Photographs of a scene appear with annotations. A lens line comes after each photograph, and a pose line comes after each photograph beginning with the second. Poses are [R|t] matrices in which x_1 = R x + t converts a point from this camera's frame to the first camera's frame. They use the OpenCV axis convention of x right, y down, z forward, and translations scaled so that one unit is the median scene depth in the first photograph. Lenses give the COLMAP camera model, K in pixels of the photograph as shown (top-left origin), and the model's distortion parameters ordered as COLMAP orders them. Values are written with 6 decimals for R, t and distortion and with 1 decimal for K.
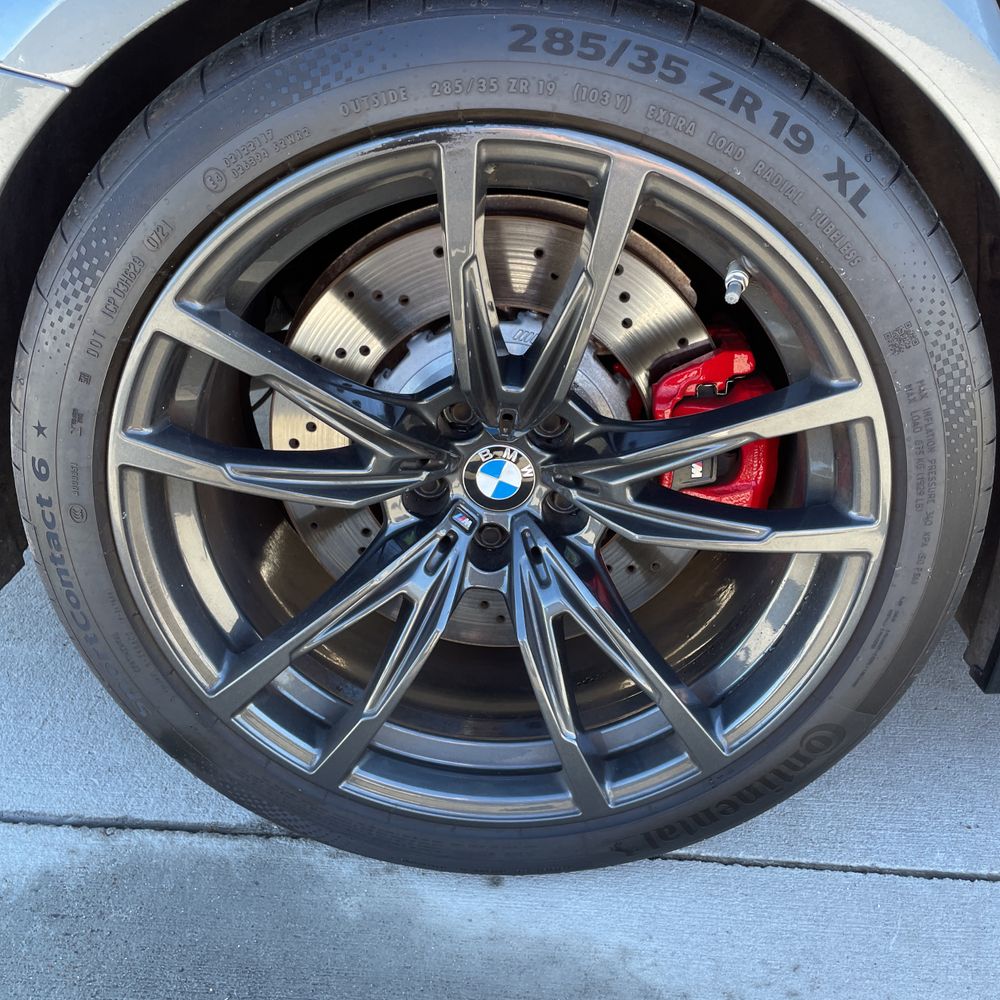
lens RADIAL K [[1011.2, 0, 498.4], [0, 1011.2, 497.6], [0, 0, 1]] dist [0.028684, 0.000000]
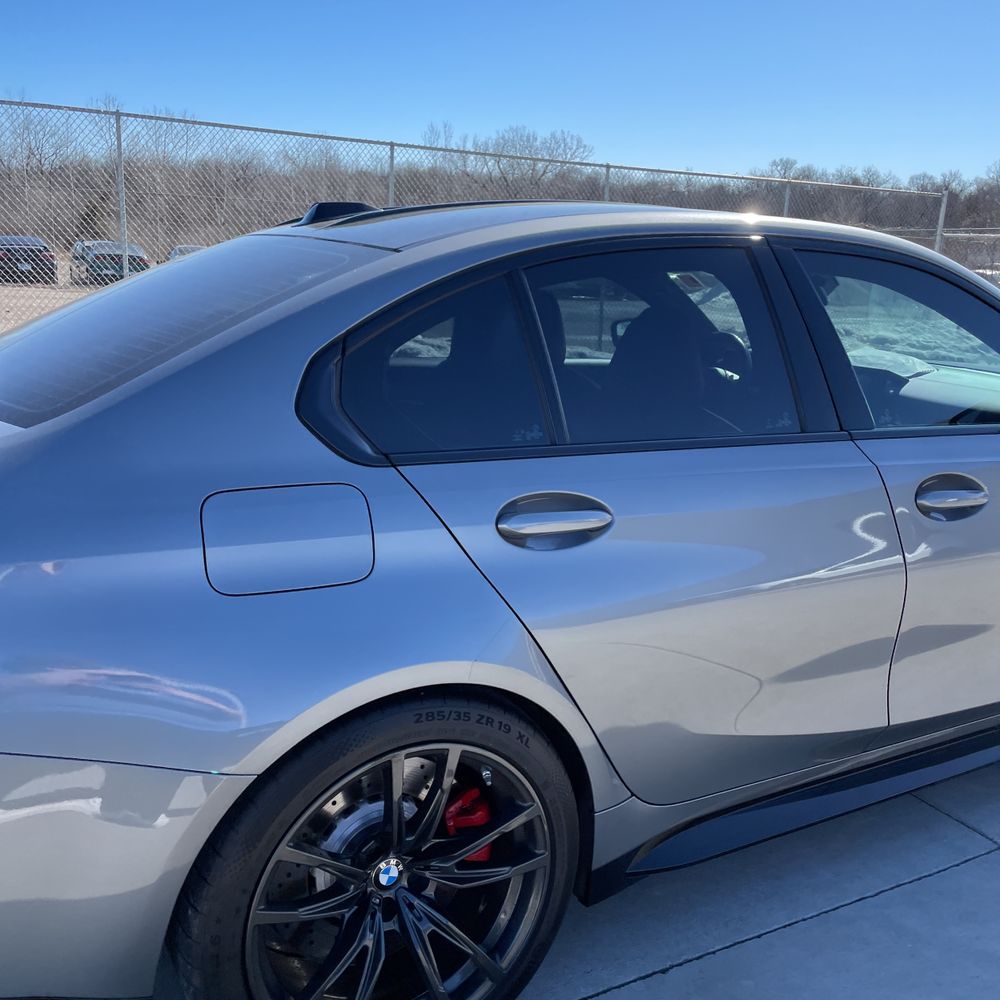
lens RADIAL K [[1011.2, 0, 498.6], [0, 1011.2, 491.8], [0, 0, 1]] dist [0.028684, 0.000000]
pose [[0.844541, -0.095576, 0.526892, -1.024899], [0.211086, 0.963690, -0.163536, -0.476862], [-0.492131, 0.249332, 0.834051, -1.343613]]
